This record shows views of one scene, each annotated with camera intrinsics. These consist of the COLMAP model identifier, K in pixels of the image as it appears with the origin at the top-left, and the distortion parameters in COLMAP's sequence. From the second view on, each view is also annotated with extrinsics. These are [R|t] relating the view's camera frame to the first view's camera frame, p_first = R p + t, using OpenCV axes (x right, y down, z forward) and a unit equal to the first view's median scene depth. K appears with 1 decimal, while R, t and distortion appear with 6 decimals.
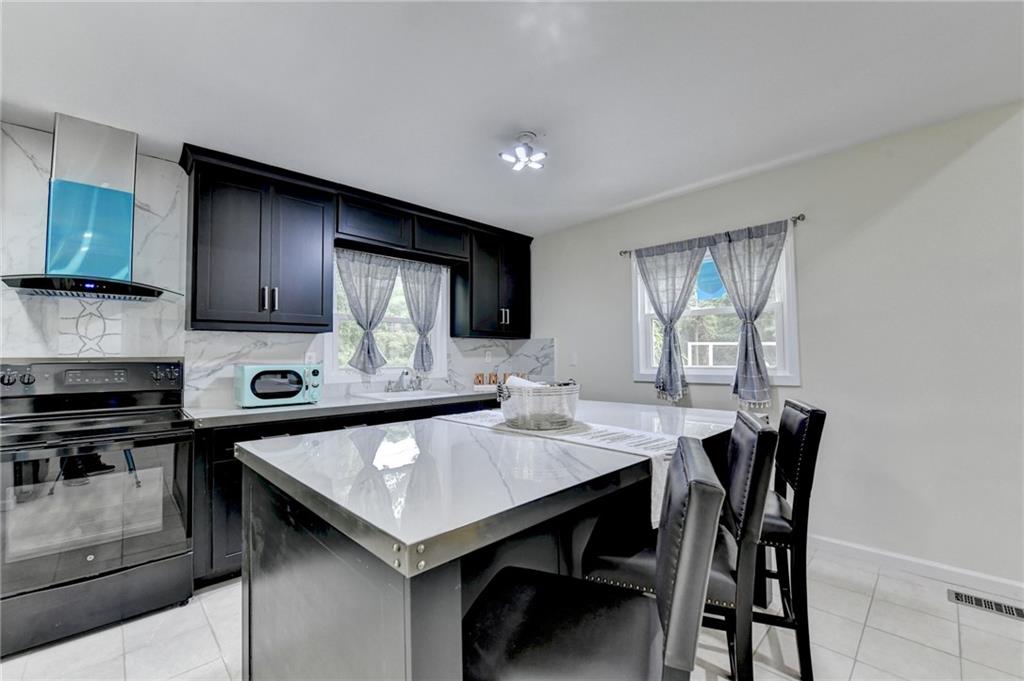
lens RADIAL K [[426.3, 0, 510.3], [0, 426.3, 341.2], [0, 0, 1]] dist [-0.014347, -0.001567]
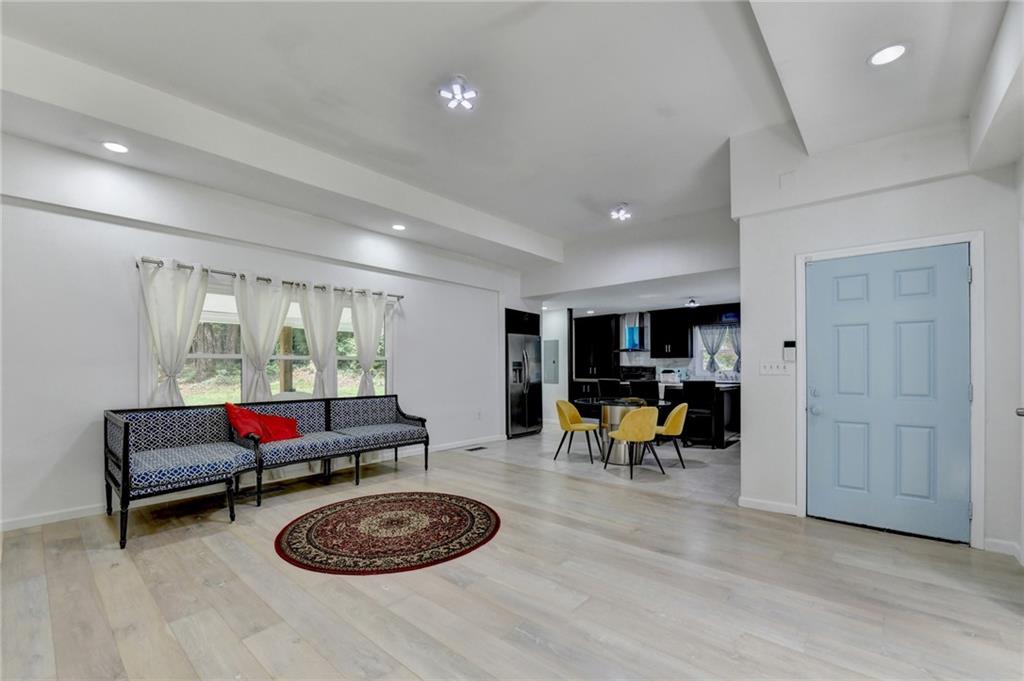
lens RADIAL K [[426.3, 0, 504.3], [0, 426.3, 364.9], [0, 0, 1]] dist [-0.014347, -0.001567]
pose [[0.095284, 0.006028, -0.995432, 2.466056], [0.035773, 0.999315, 0.009475, -0.046159], [0.994807, -0.036513, 0.095004, -0.576617]]
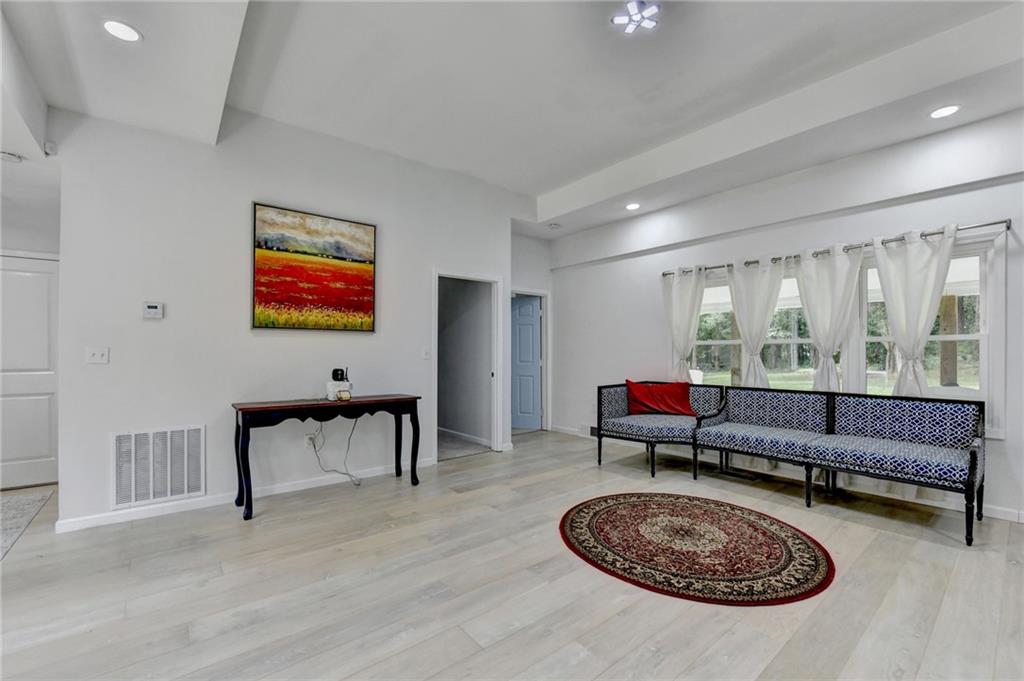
lens RADIAL K [[426.3, 0, 509.0], [0, 426.3, 352.1], [0, 0, 1]] dist [-0.014347, -0.001567]
pose [[-0.997714, 0.011590, 0.066584, 1.676433], [0.009145, 0.999277, -0.036907, -0.009835], [-0.066963, -0.036213, -0.997098, 0.205855]]
